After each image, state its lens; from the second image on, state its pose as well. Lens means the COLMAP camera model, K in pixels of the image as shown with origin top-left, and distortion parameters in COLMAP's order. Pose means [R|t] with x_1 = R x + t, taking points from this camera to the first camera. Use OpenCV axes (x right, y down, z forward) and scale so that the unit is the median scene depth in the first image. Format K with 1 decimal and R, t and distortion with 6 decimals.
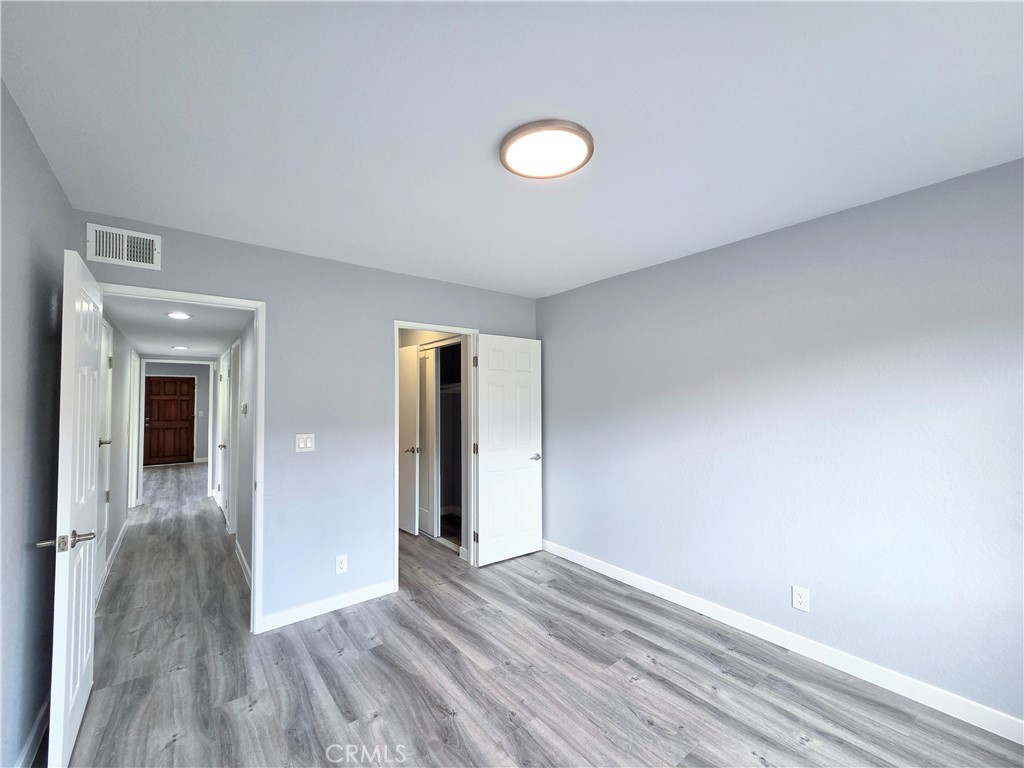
lens RADIAL K [[420.5, 0, 508.0], [0, 420.5, 386.4], [0, 0, 1]] dist [0.002670, 0.001343]
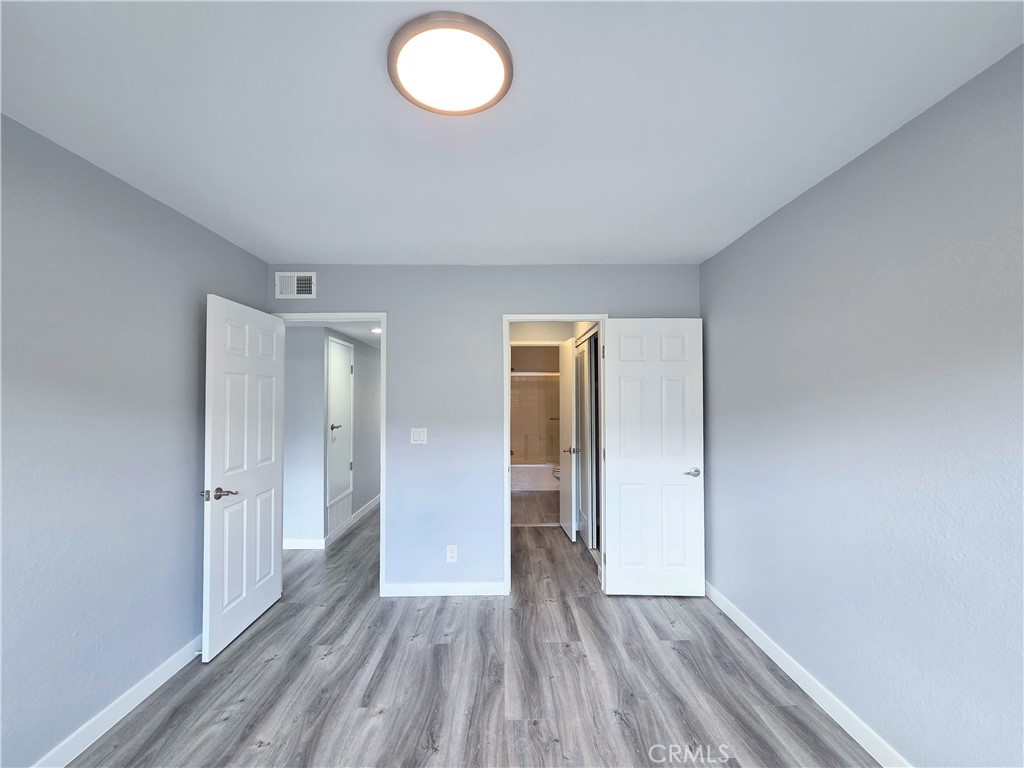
lens RADIAL K [[420.5, 0, 508.0], [0, 420.5, 386.4], [0, 0, 1]] dist [0.002670, 0.001343]
pose [[0.793810, -0.012466, -0.608038, 0.288661], [0.018021, 0.999833, 0.003028, 0.003797], [0.607899, -0.013361, 0.793902, 0.208850]]
